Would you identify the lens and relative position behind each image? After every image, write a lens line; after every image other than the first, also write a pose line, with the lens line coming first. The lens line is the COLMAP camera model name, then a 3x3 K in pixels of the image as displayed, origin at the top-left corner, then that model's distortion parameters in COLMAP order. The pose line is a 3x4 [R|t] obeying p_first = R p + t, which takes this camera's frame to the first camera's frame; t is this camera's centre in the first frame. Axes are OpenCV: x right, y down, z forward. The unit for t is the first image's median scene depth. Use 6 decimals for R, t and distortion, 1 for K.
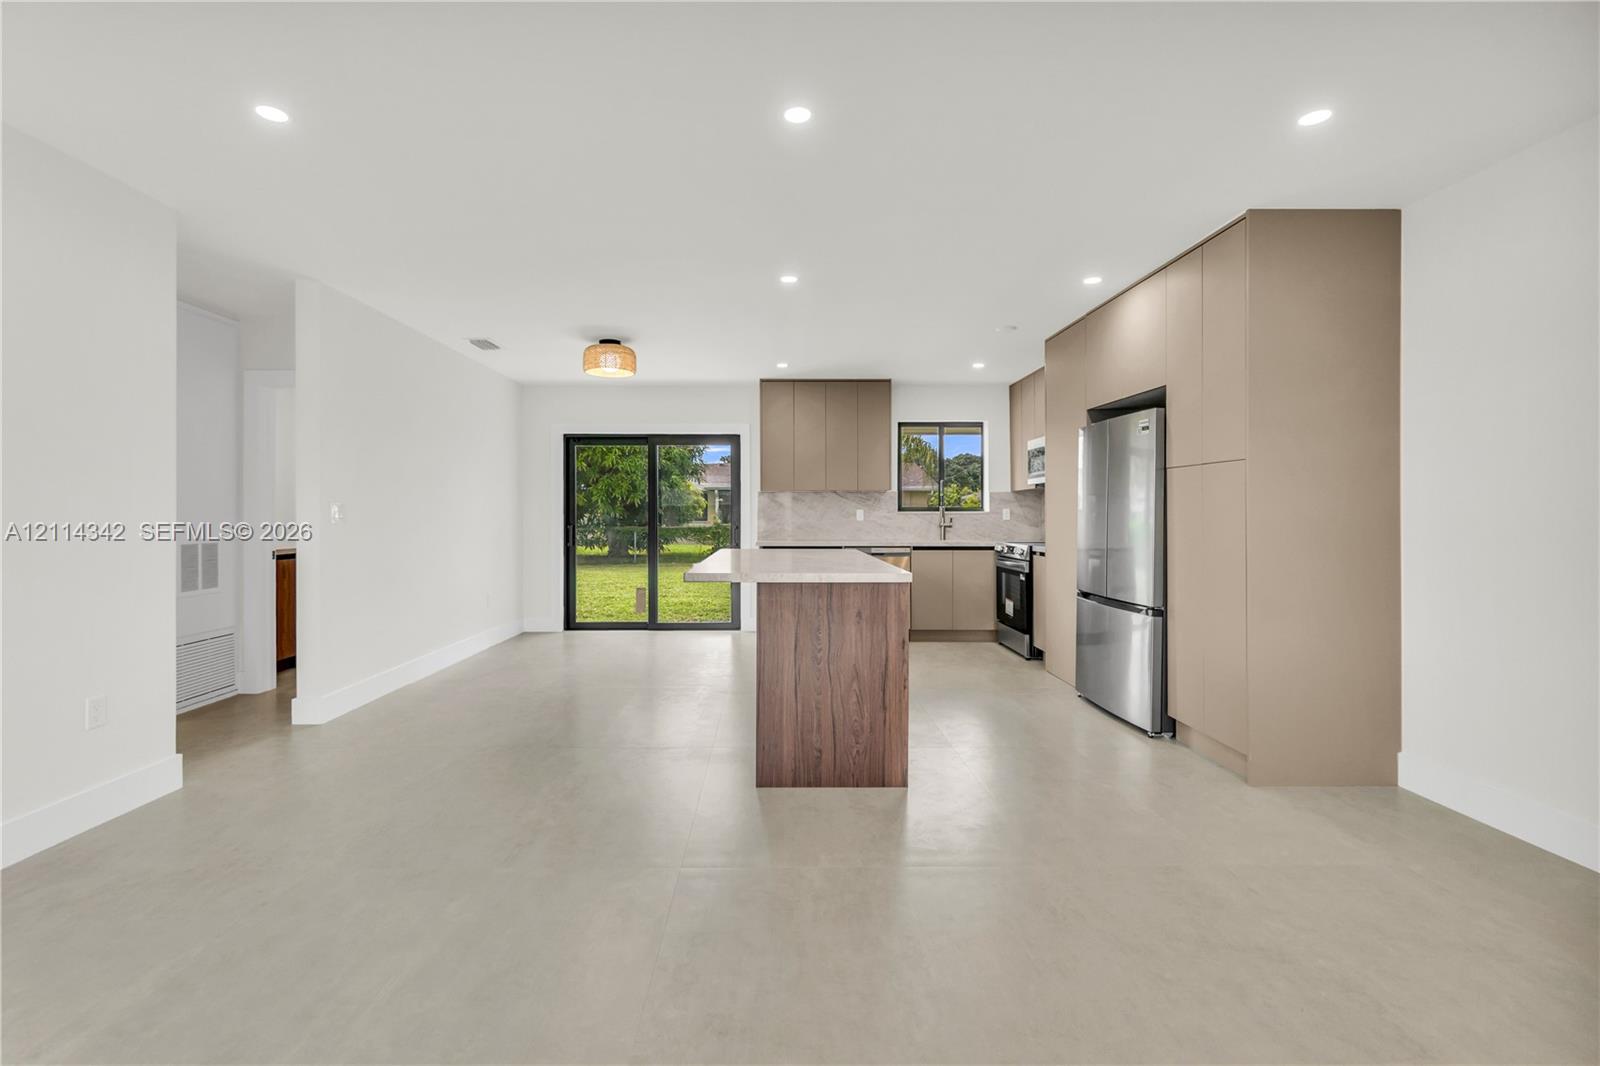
lens RADIAL K [[709.6, 0, 792.9], [0, 709.6, 517.8], [0, 0, 1]] dist [-0.006866, 0.001138]
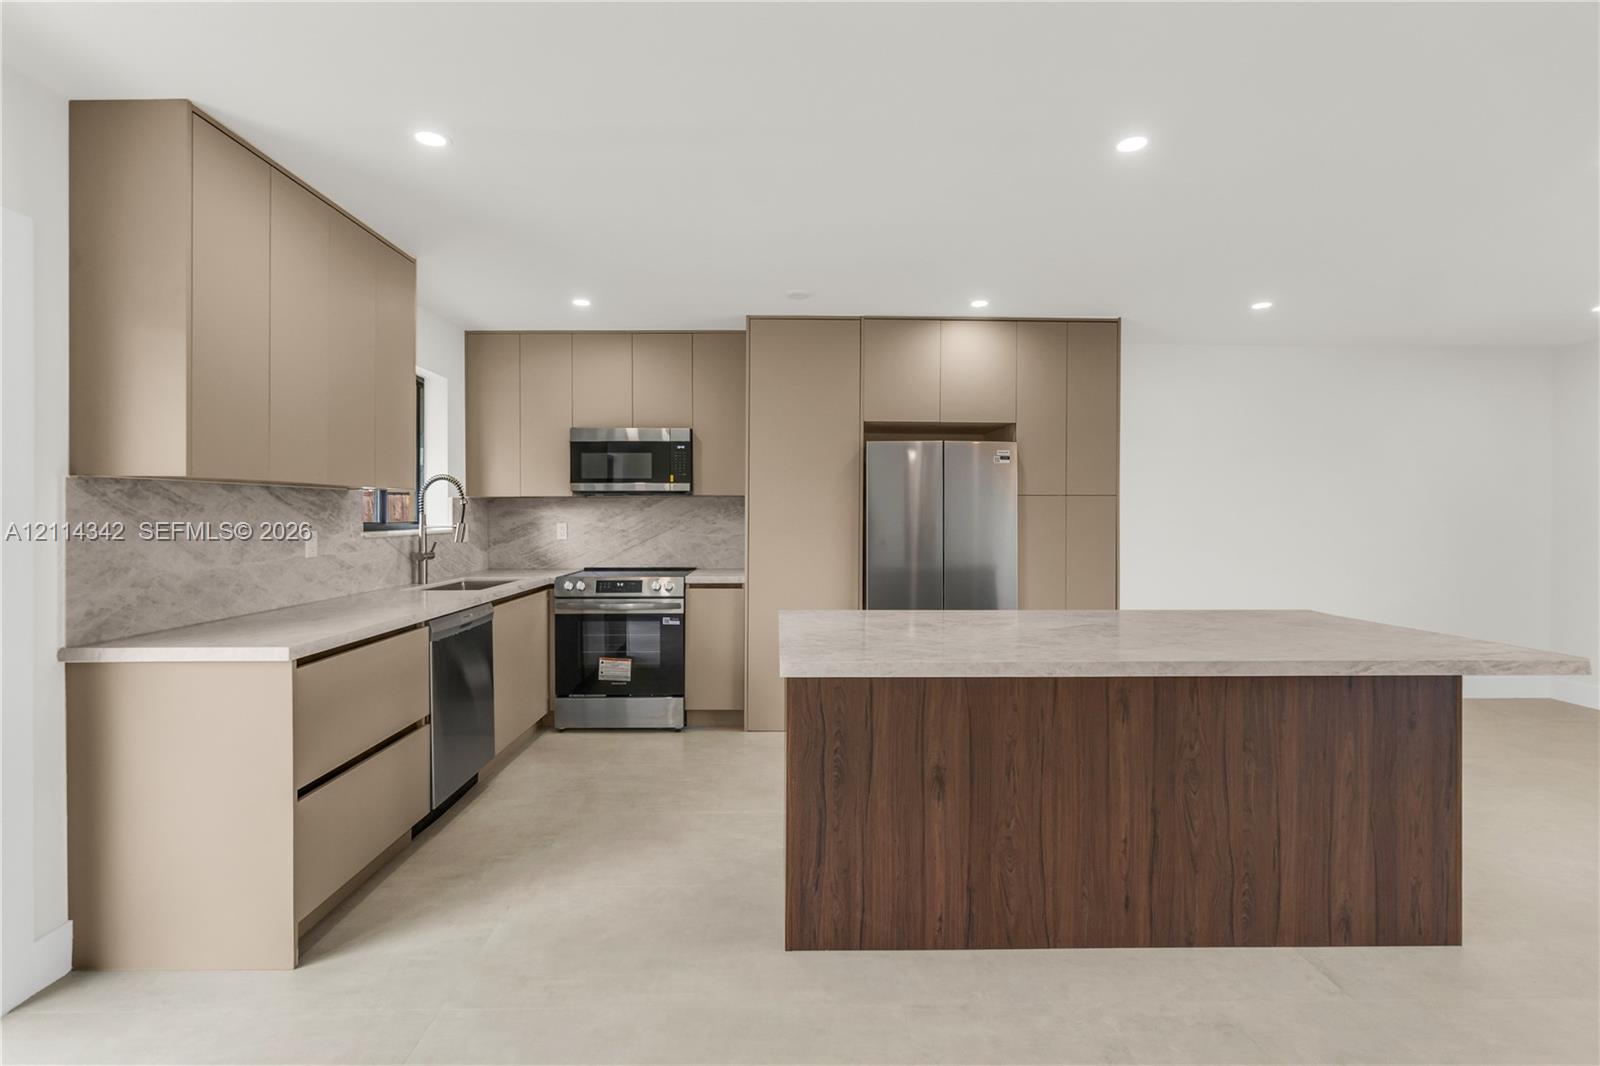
lens RADIAL K [[709.6, 0, 785.4], [0, 709.6, 522.3], [0, 0, 1]] dist [-0.006866, 0.001138]
pose [[0.005068, -0.011664, 0.999919, -0.428838], [0.001963, 0.999930, 0.011654, -0.027903], [-0.999985, 0.001904, 0.005091, 0.941553]]
